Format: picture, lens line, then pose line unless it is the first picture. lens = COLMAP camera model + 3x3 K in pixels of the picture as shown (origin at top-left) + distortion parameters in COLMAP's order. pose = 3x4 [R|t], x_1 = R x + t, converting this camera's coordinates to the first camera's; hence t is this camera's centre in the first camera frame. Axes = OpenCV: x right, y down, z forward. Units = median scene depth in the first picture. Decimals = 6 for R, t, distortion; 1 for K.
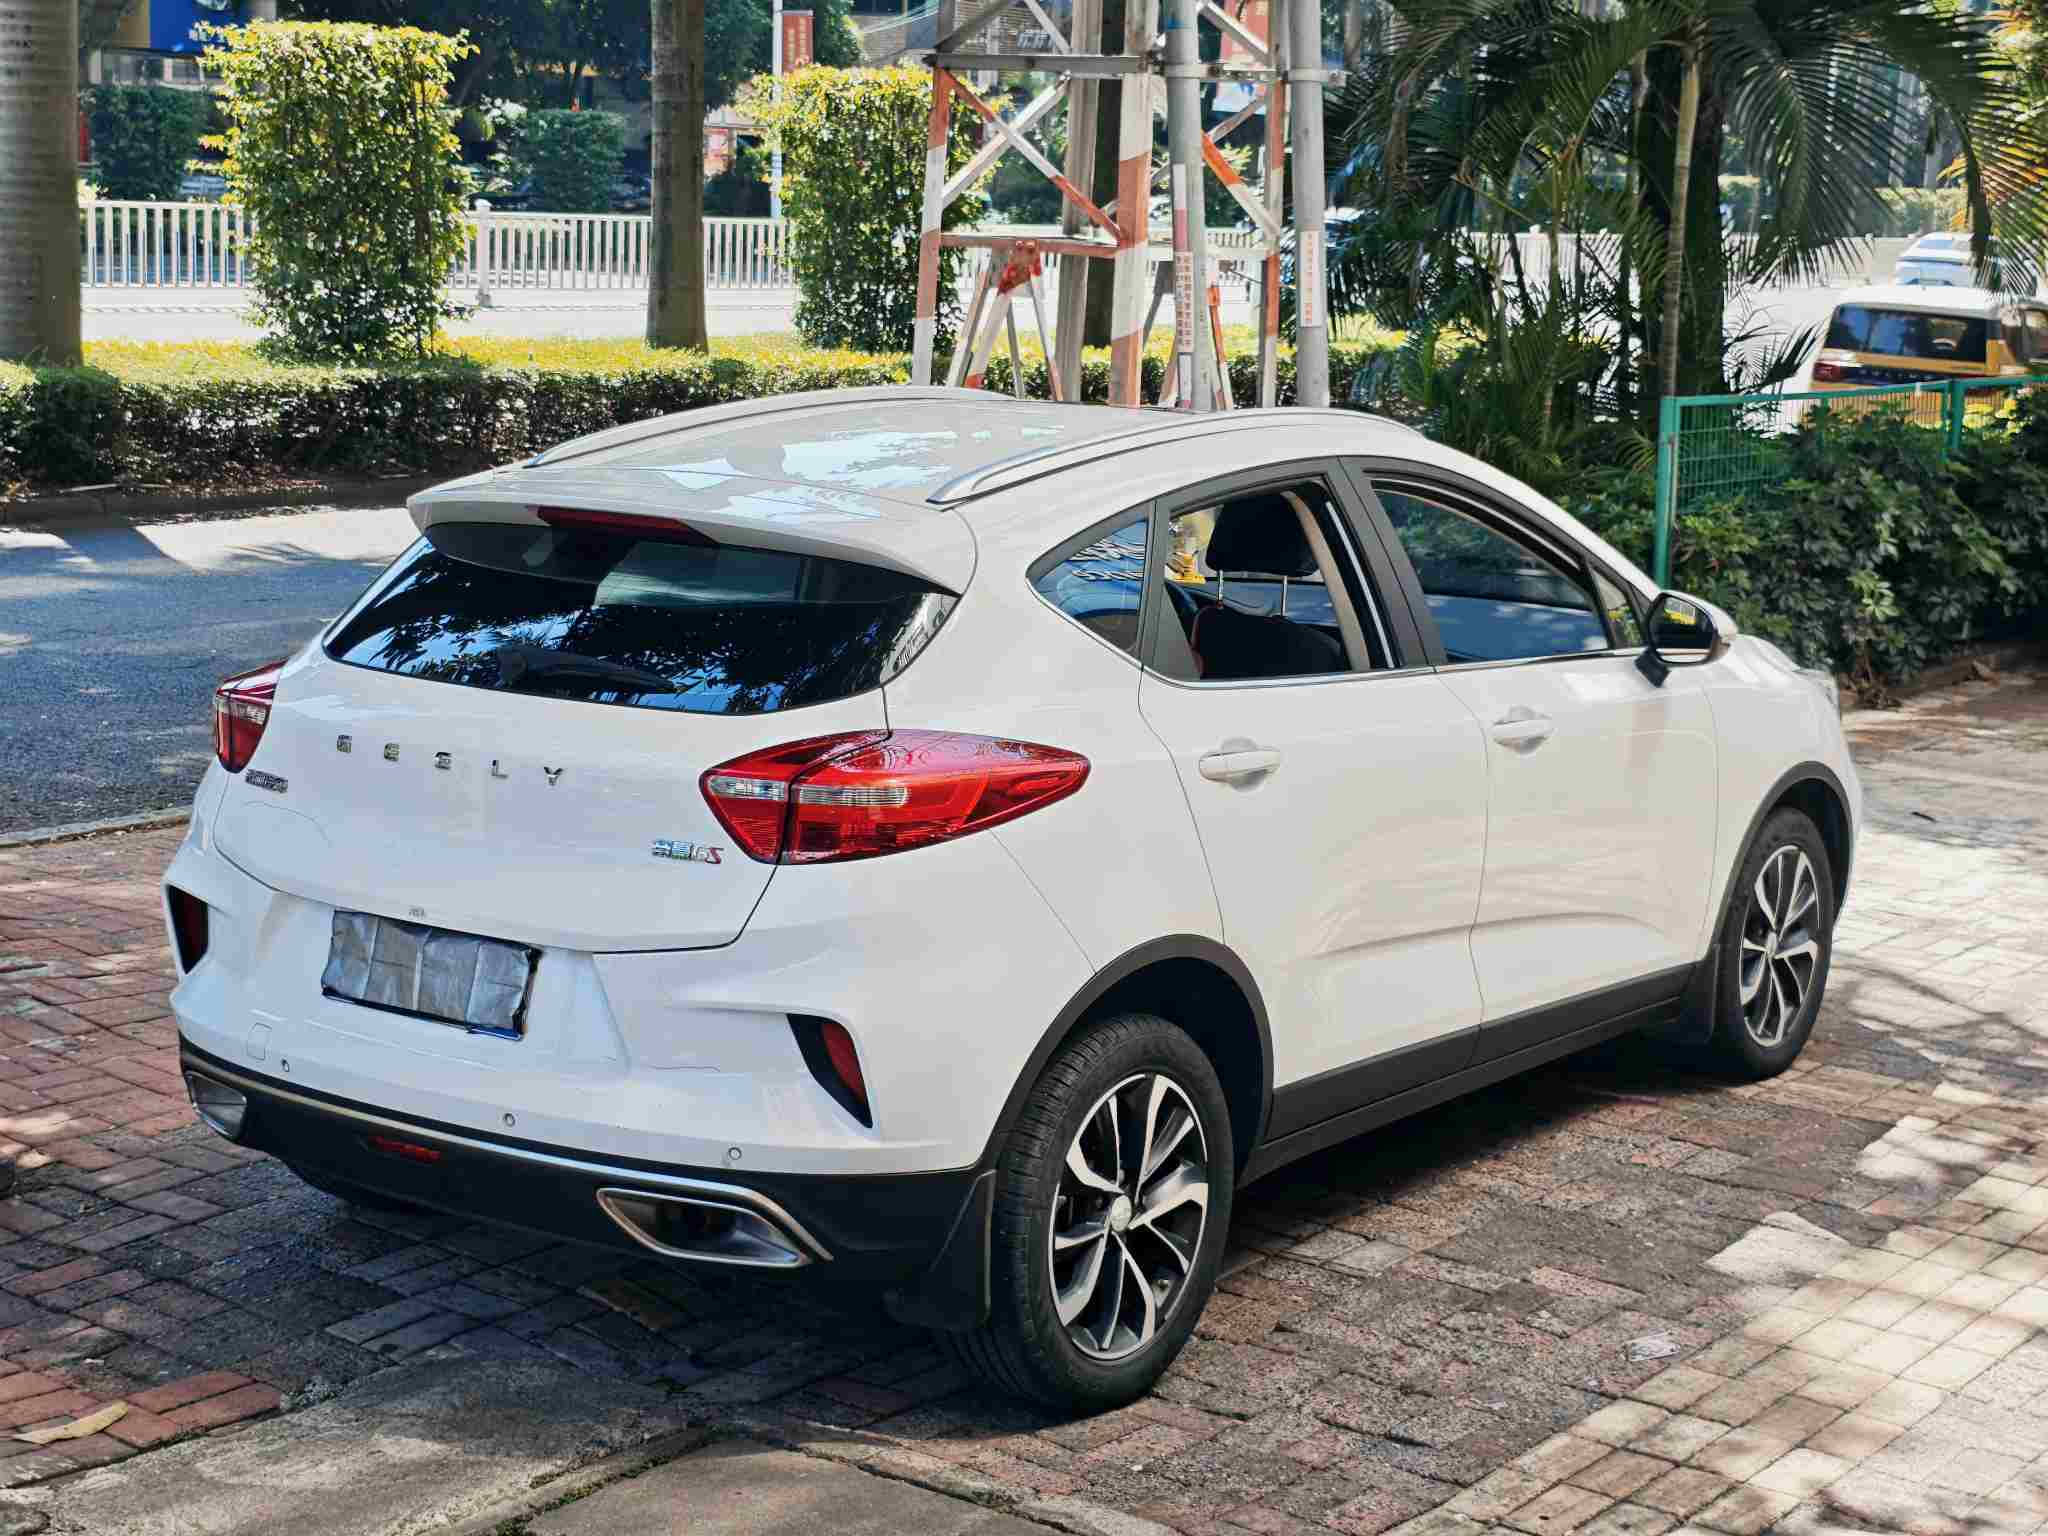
lens RADIAL K [[3161.4, 0, 1012.0], [0, 3161.4, 766.2], [0, 0, 1]] dist [0.058078, 0.000000]
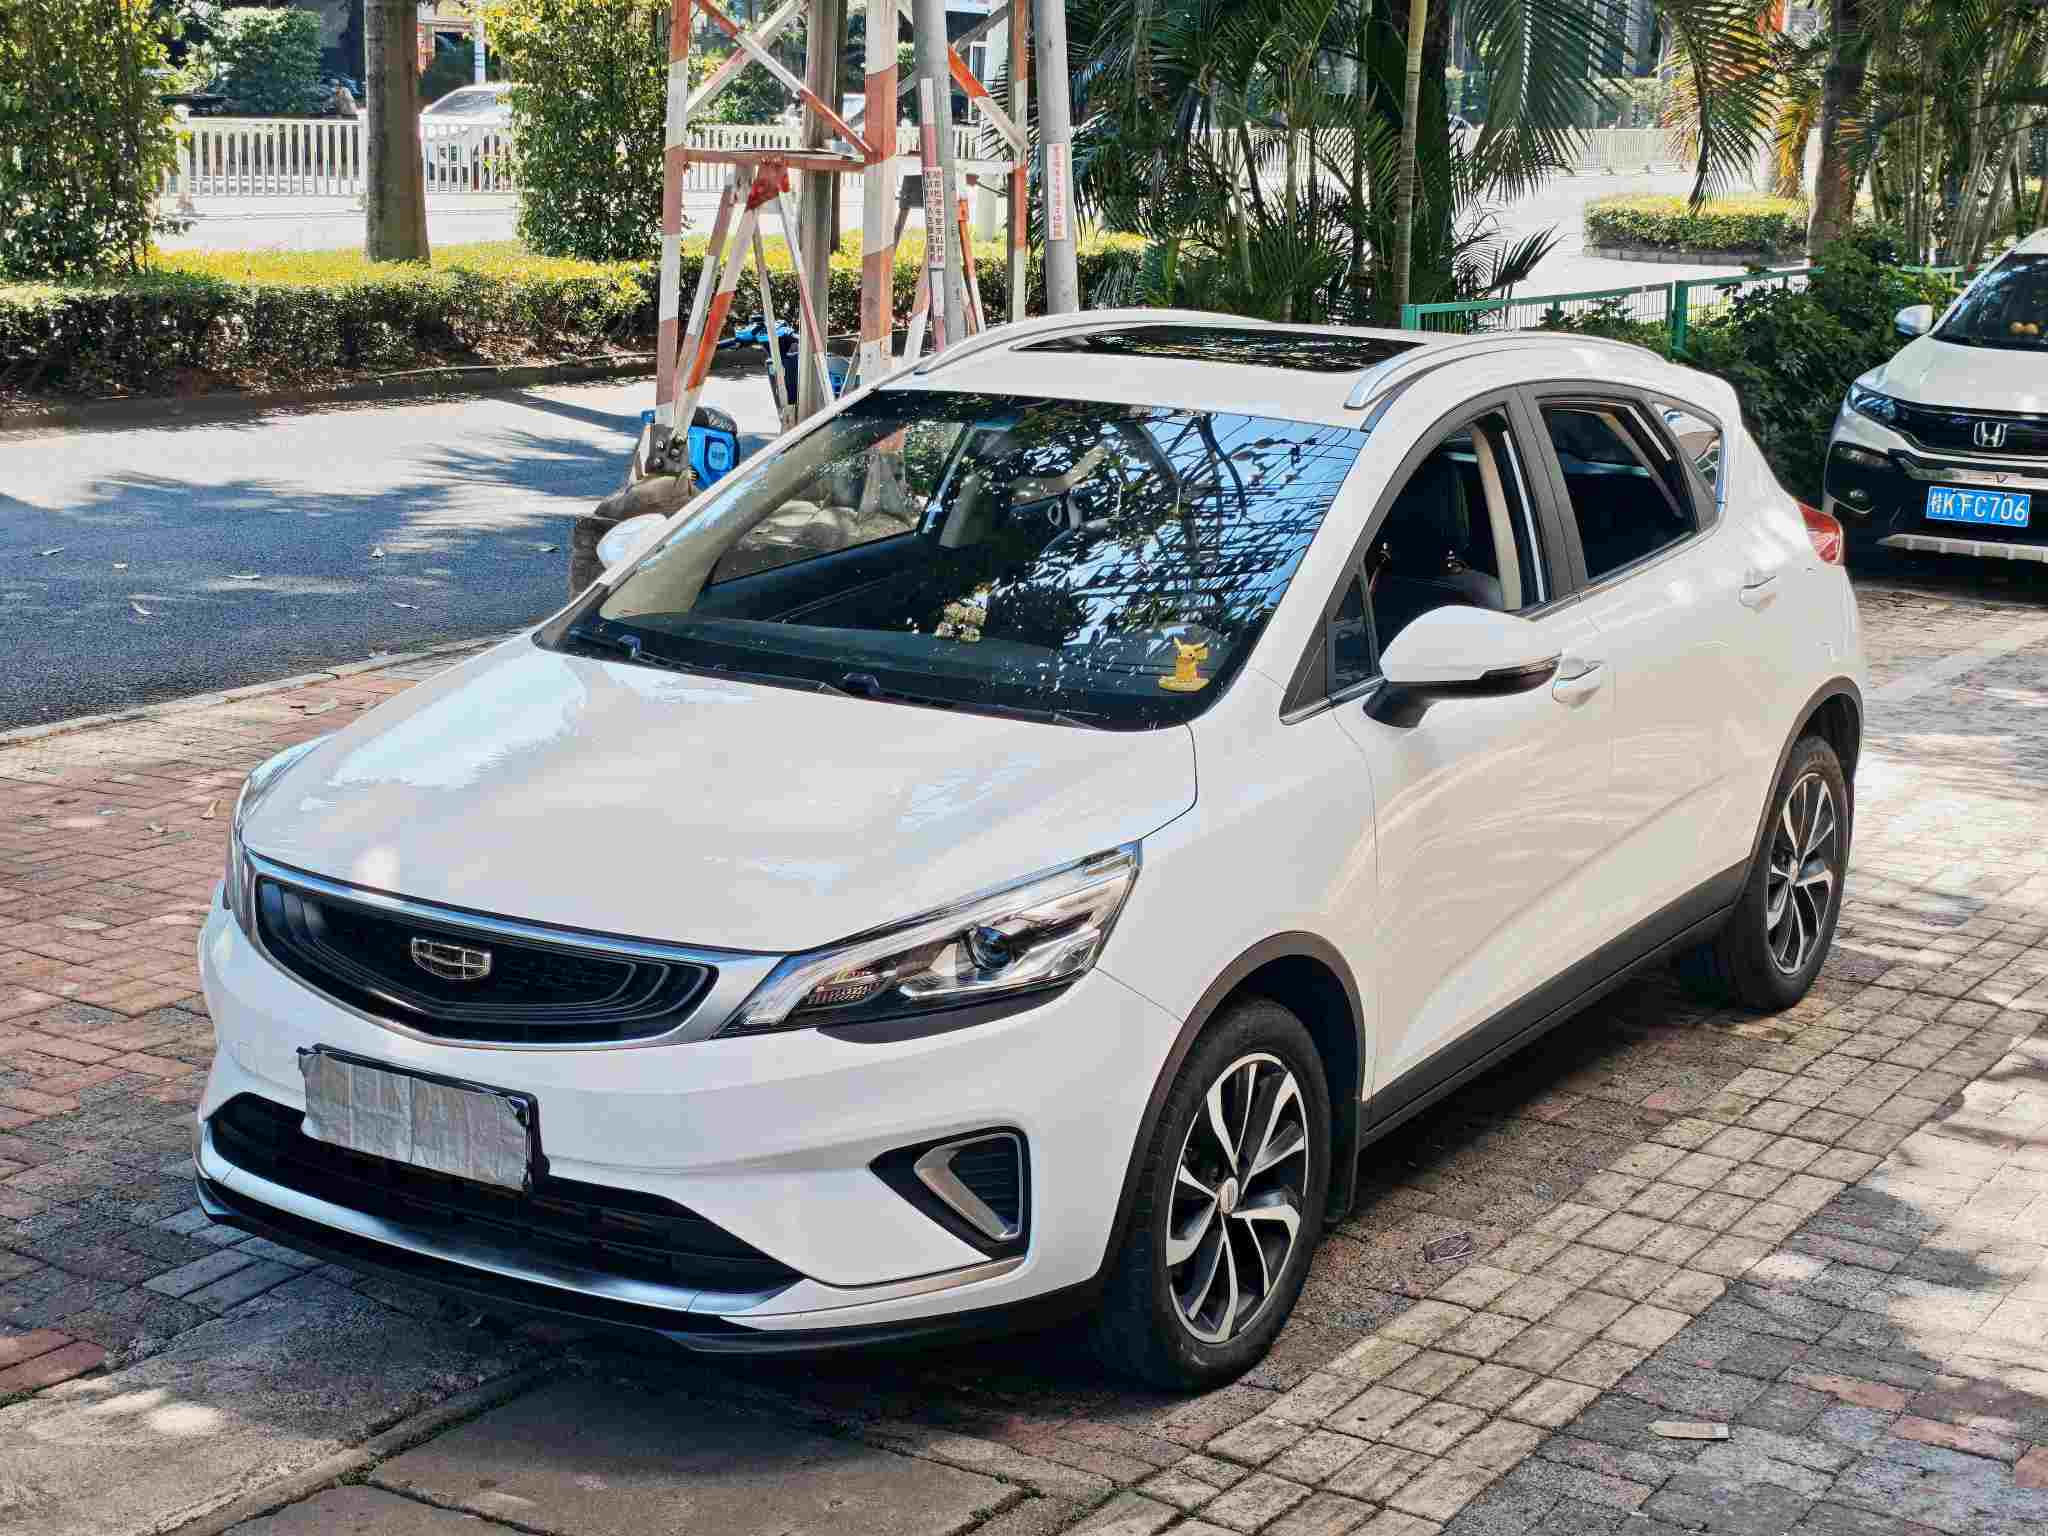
lens RADIAL K [[3161.4, 0, 997.0], [0, 3161.4, 801.7], [0, 0, 1]] dist [0.058078, 0.000000]
pose [[0.996214, -0.028146, 0.082249, -0.024698], [0.024600, 0.998737, 0.043810, -0.010510], [-0.083378, -0.041621, 0.995648, -0.009808]]
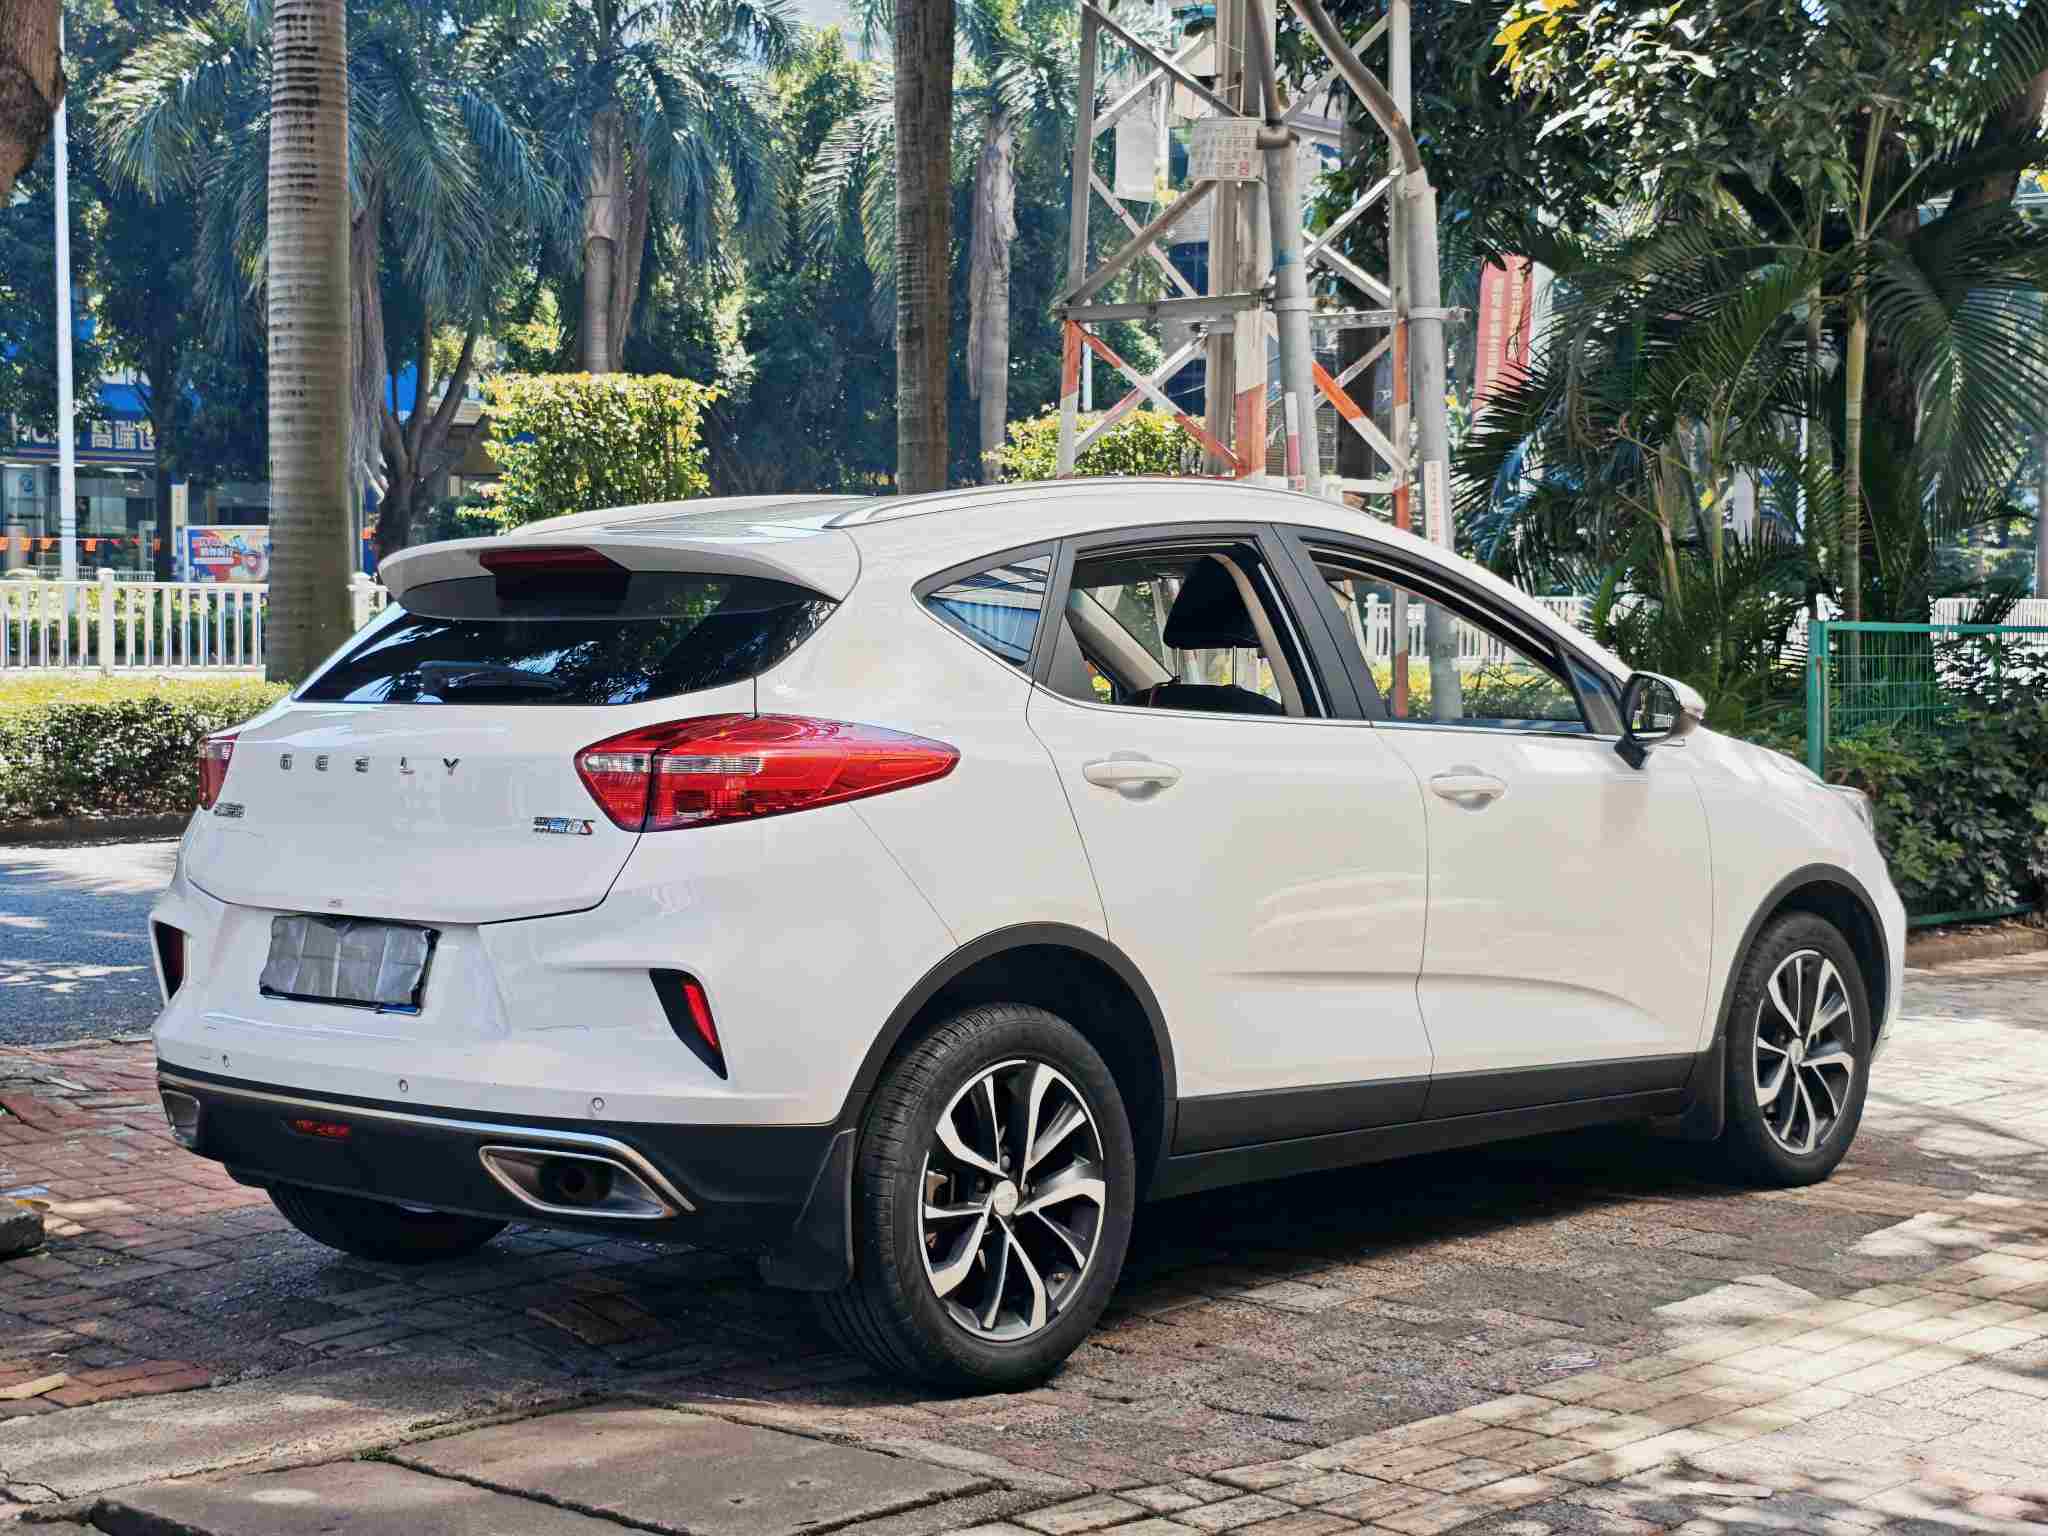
lens RADIAL K [[3161.4, 0, 957.7], [0, 3161.4, 764.7], [0, 0, 1]] dist [0.058078, 0.000000]
pose [[0.991468, -0.022709, -0.128358, 0.135080], [0.005639, 0.991258, -0.131815, 0.120241], [0.130230, 0.129966, 0.982929, -0.027433]]
